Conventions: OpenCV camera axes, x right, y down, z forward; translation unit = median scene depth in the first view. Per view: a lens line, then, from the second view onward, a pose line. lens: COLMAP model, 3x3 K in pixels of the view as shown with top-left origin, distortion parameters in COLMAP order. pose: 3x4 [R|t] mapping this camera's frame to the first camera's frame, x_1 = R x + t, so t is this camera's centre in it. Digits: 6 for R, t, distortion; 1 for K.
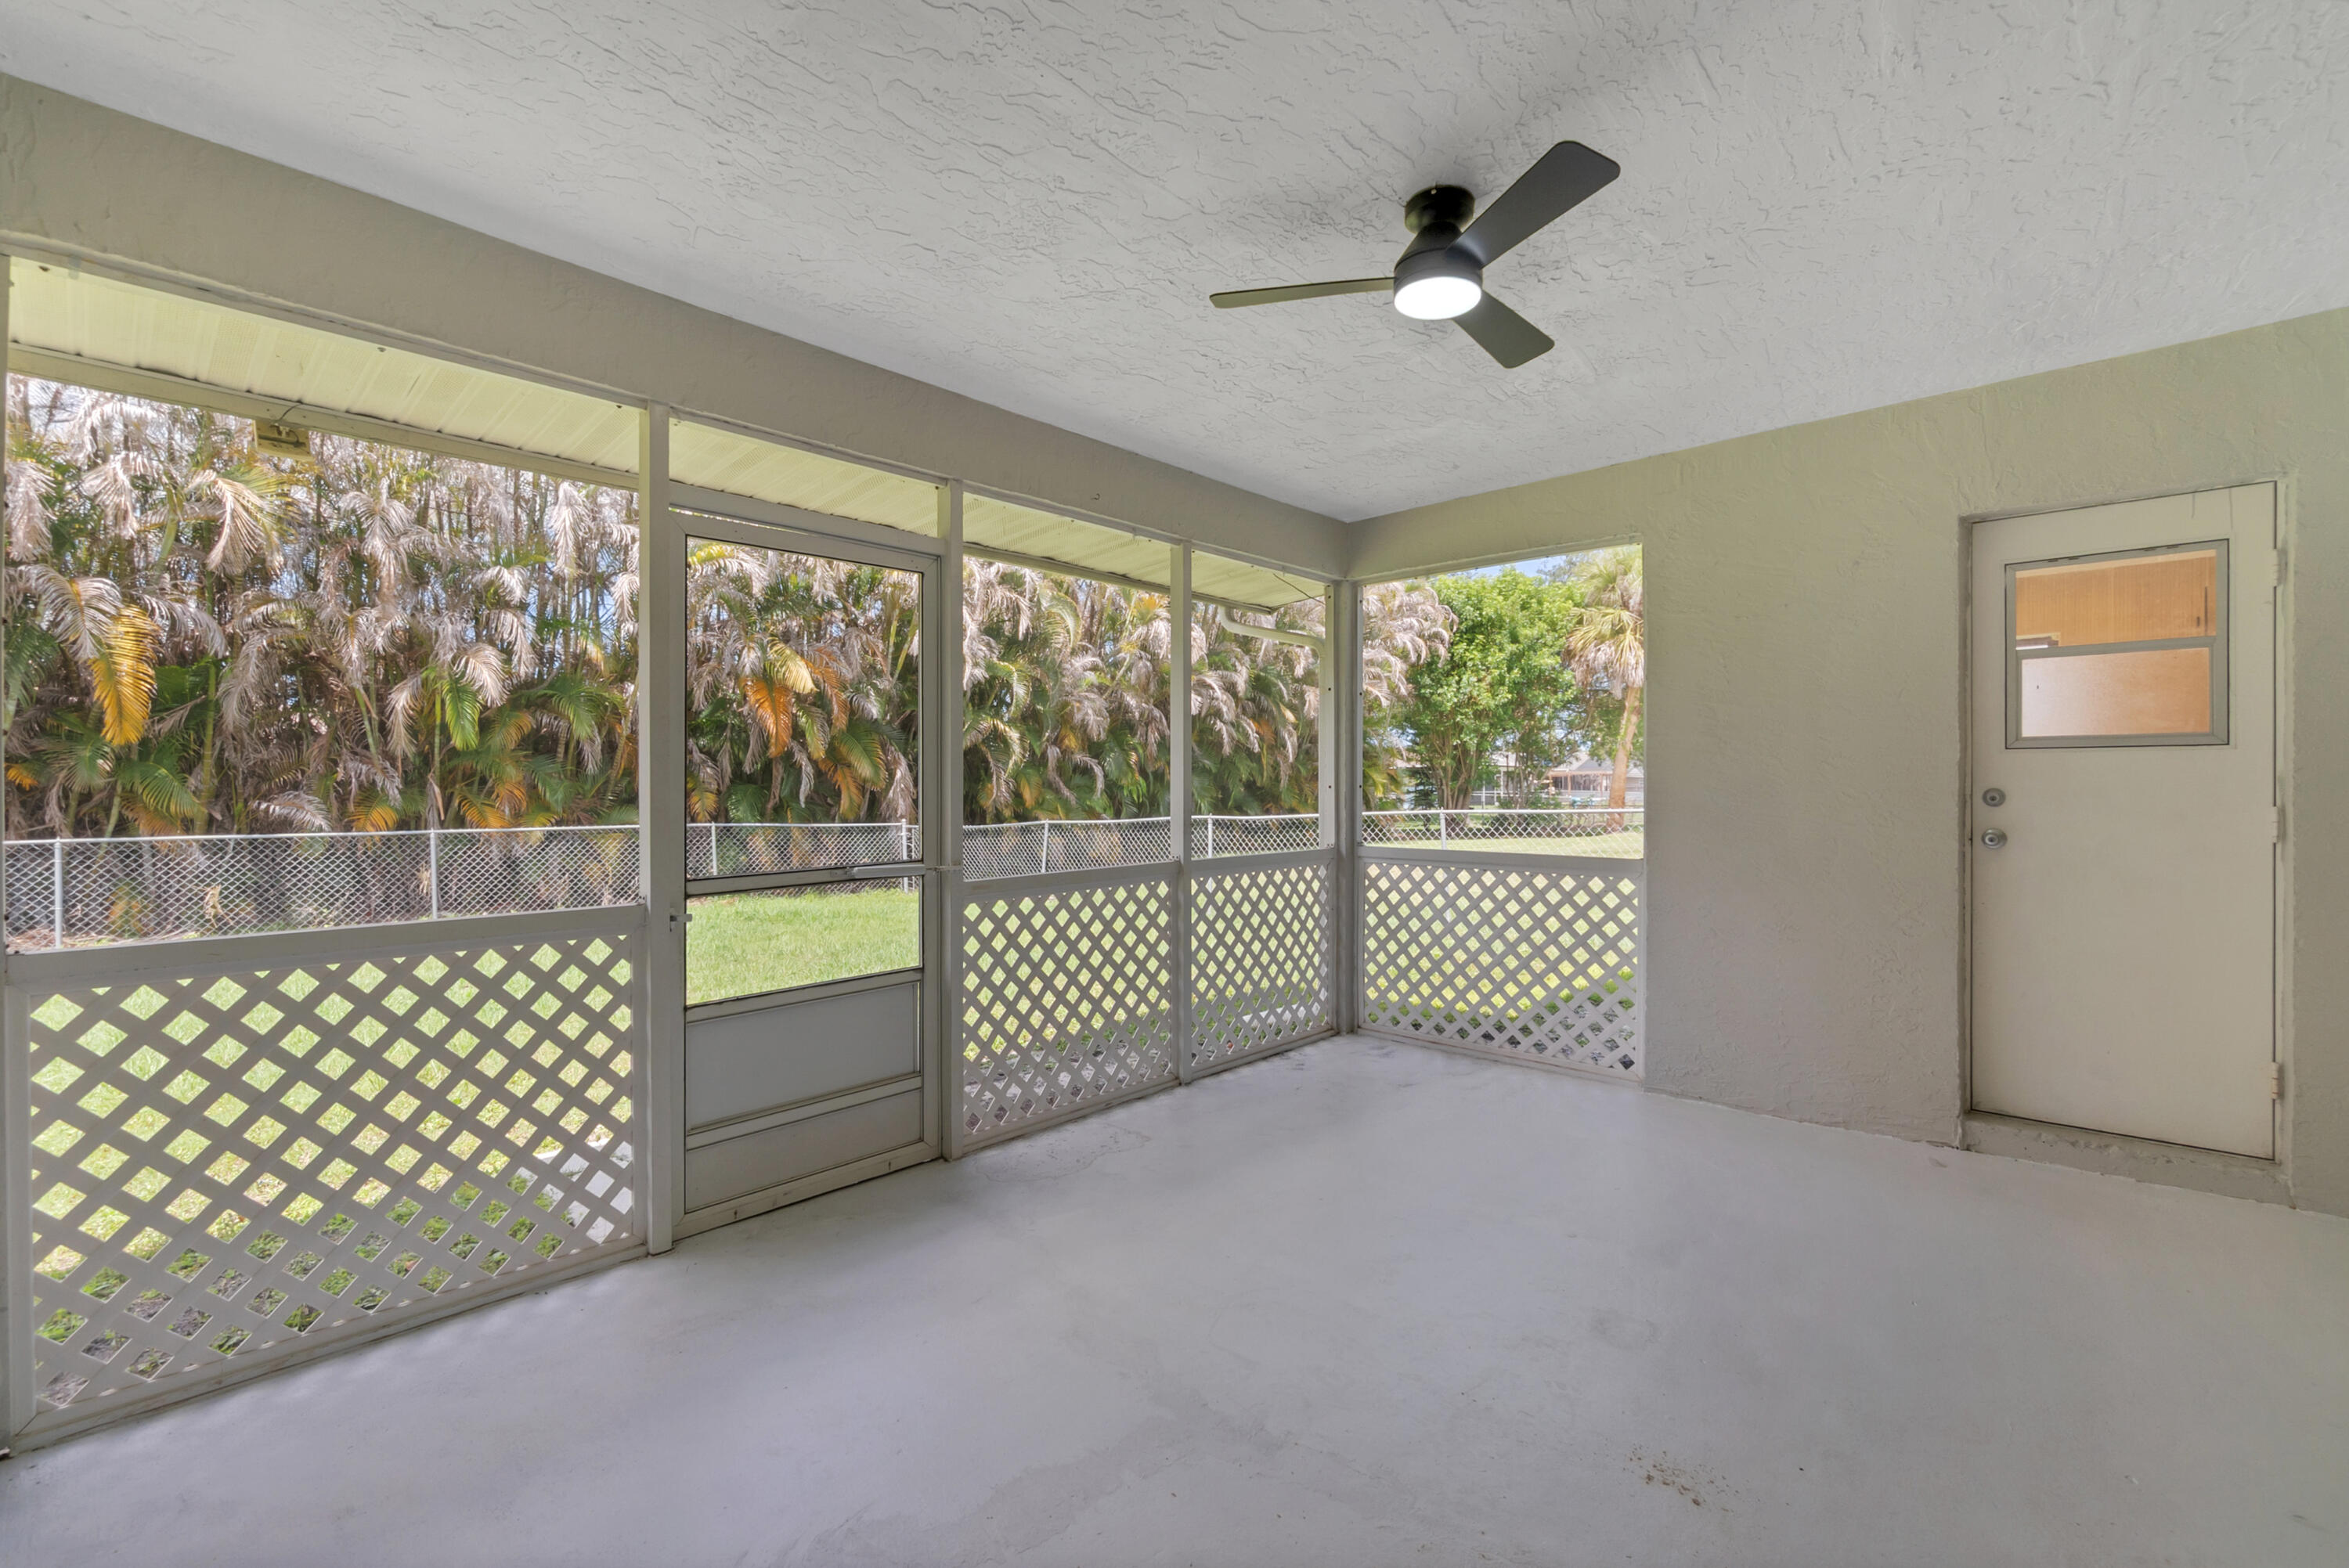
lens RADIAL K [[1031.8, 0, 1166.7], [0, 1031.8, 784.3], [0, 0, 1]] dist [-0.001969, 0.000828]
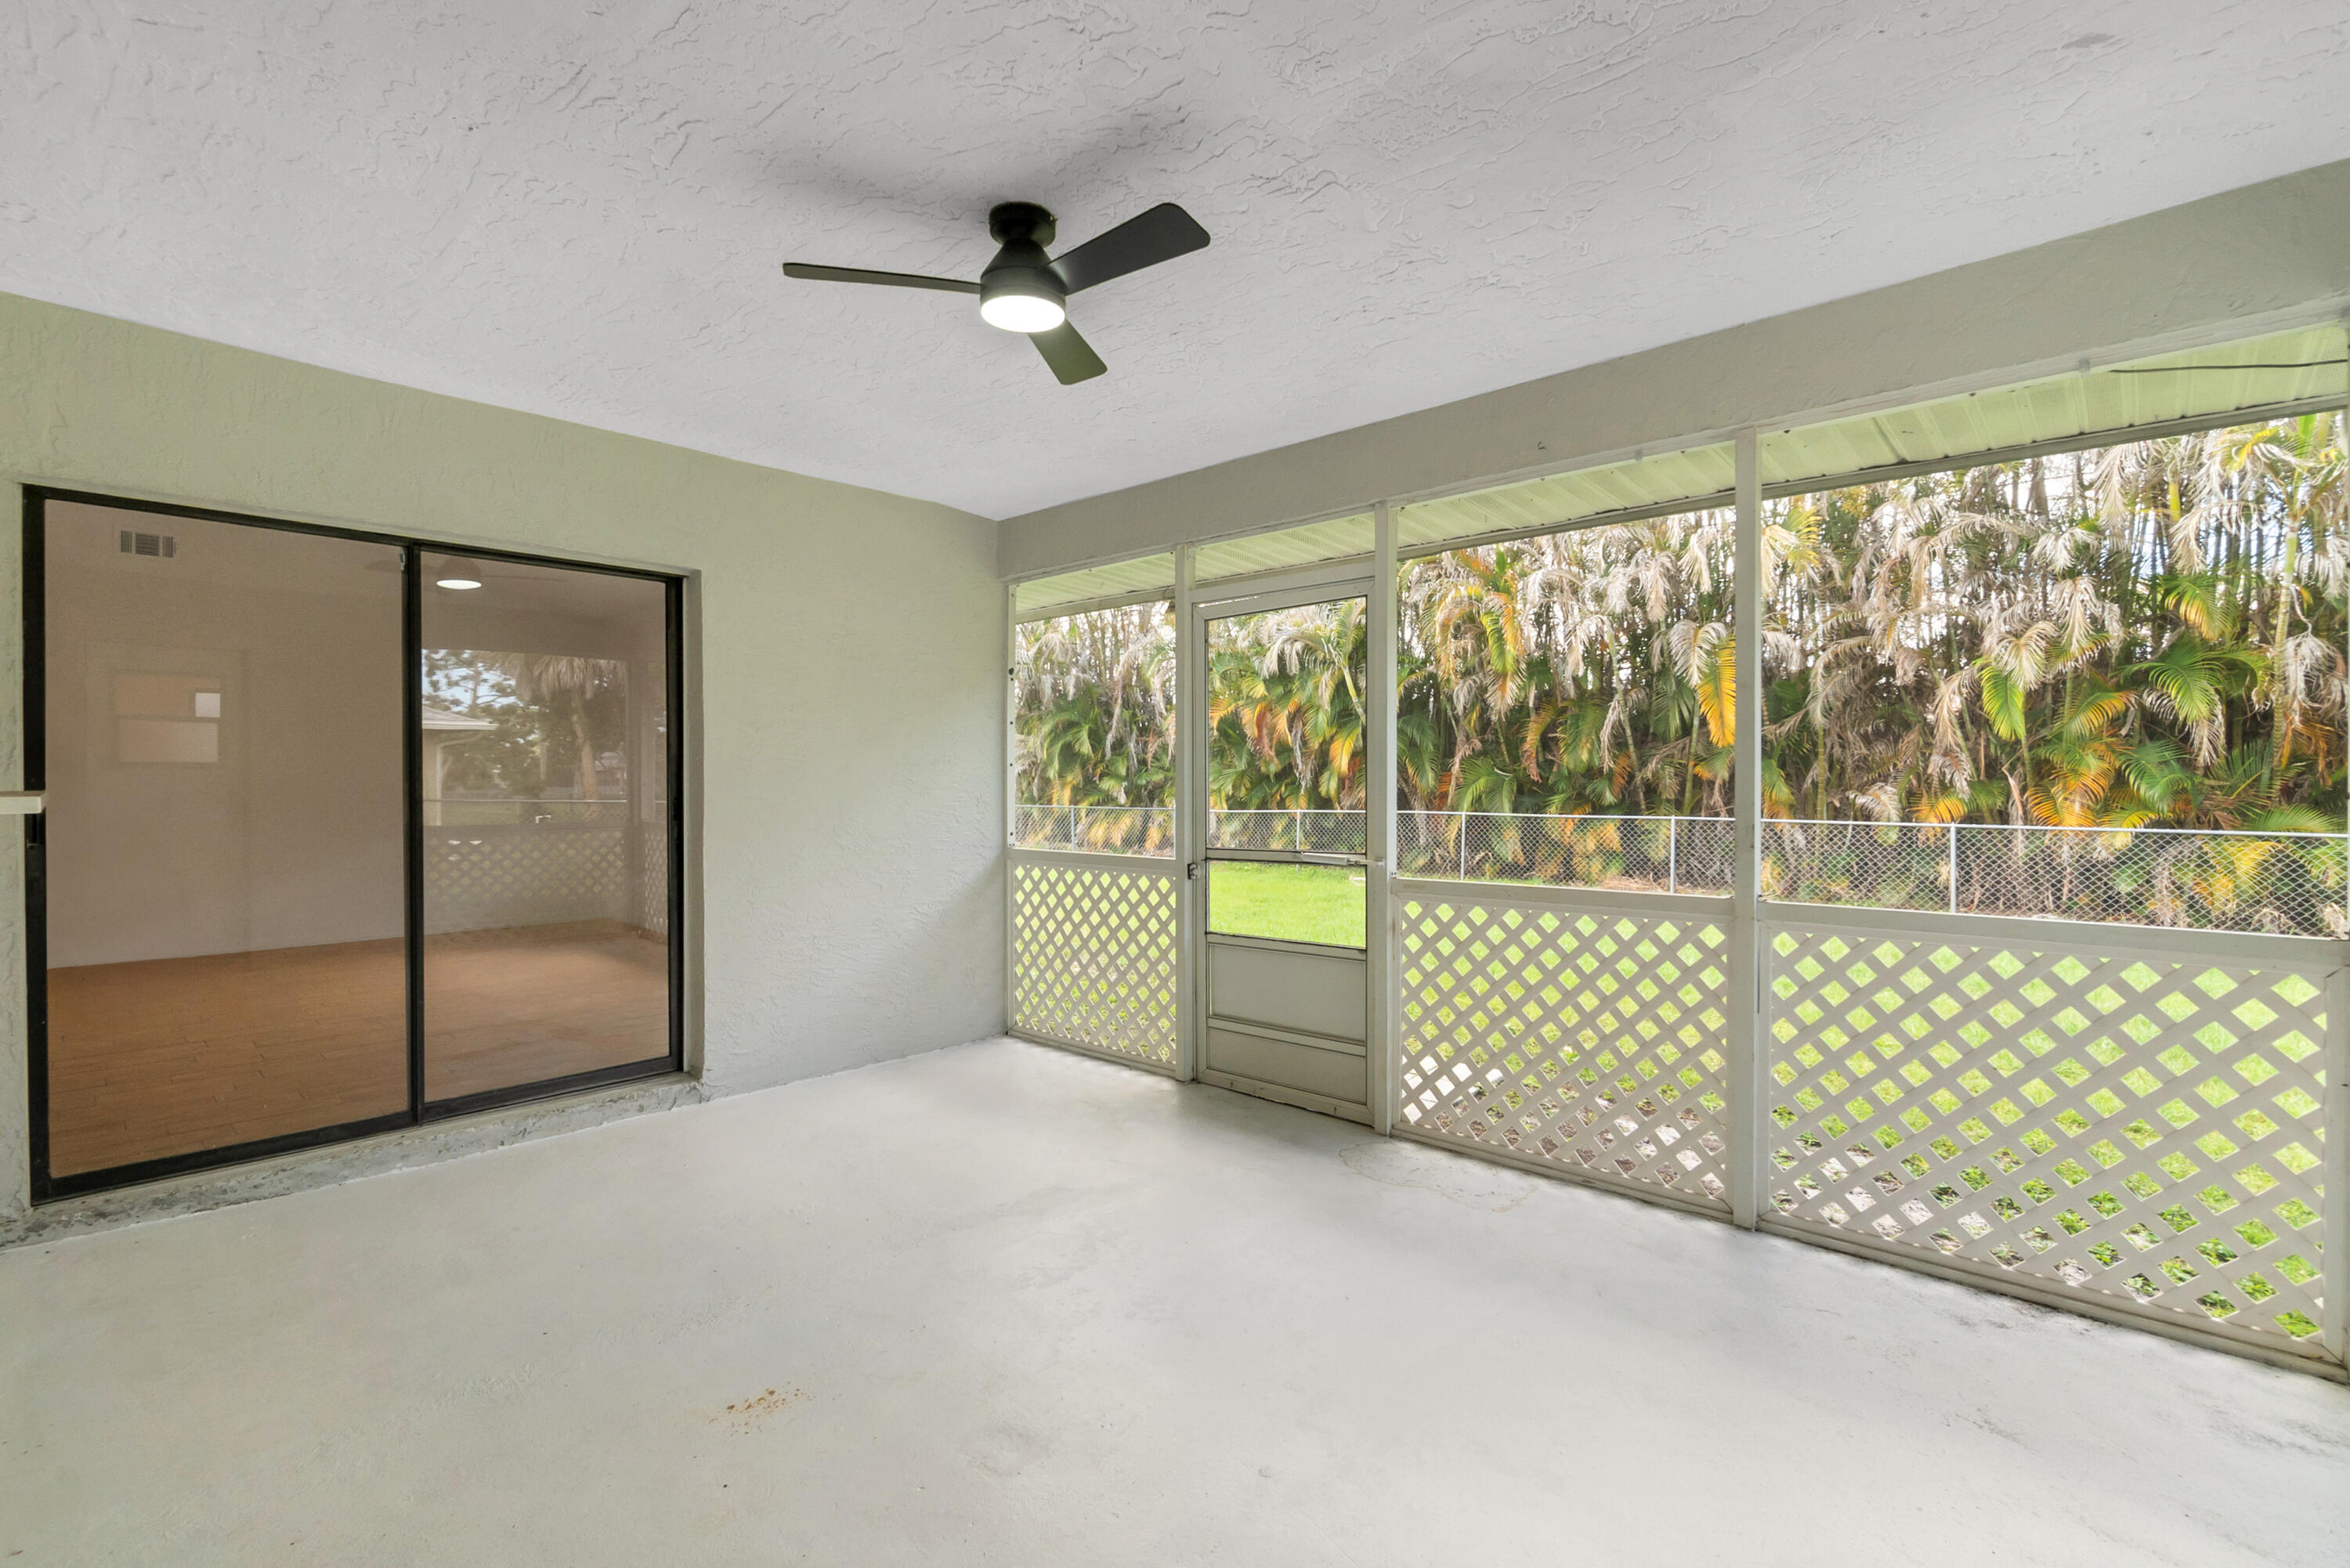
lens RADIAL K [[1032.3, 0, 1158.5], [0, 1032.3, 787.6], [0, 0, 1]] dist [-0.001969, 0.000828]
pose [[0.009542, 0.011861, -0.999884, 0.728880], [0.002297, 0.999927, 0.011884, -0.009621], [0.999952, -0.002411, 0.009514, 0.639531]]
